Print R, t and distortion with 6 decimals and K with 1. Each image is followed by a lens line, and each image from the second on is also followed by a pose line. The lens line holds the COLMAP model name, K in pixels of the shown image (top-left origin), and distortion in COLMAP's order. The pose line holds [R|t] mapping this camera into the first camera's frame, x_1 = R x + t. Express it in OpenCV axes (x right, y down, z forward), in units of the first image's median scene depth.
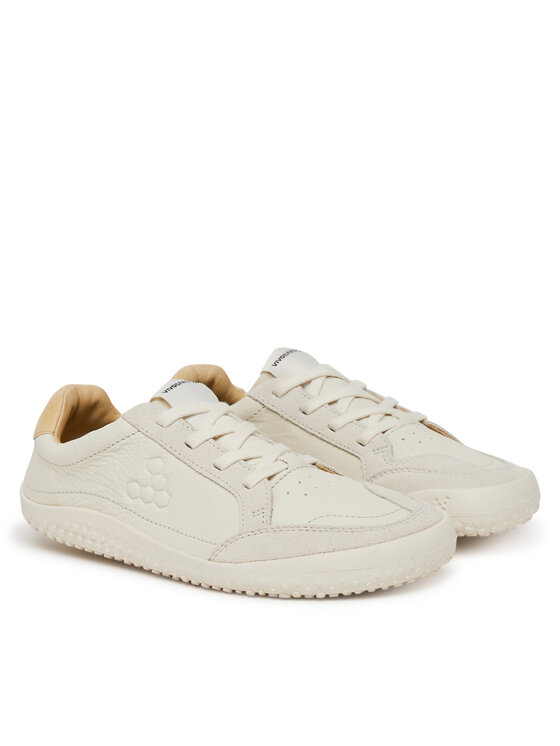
lens RADIAL K [[2222.9, 0, 280.1], [0, 2222.9, 372.9], [0, 0, 1]] dist [-0.210880, 0.000000]
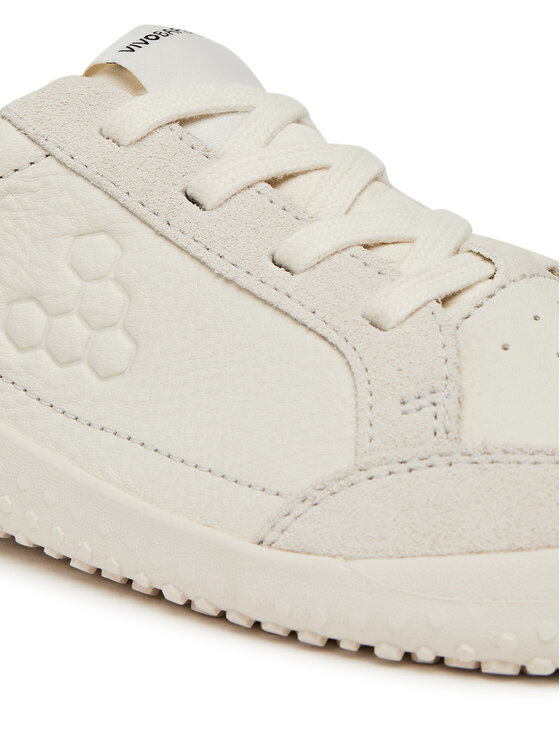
lens RADIAL K [[1905.3, 0, 278.5], [0, 1905.3, 372.9], [0, 0, 1]] dist [-0.018079, 0.000000]
pose [[0.994847, 0.043984, 0.091353, -0.054031], [-0.047296, 0.998288, 0.034411, 0.048611], [-0.089683, -0.038555, 0.995224, 0.706223]]
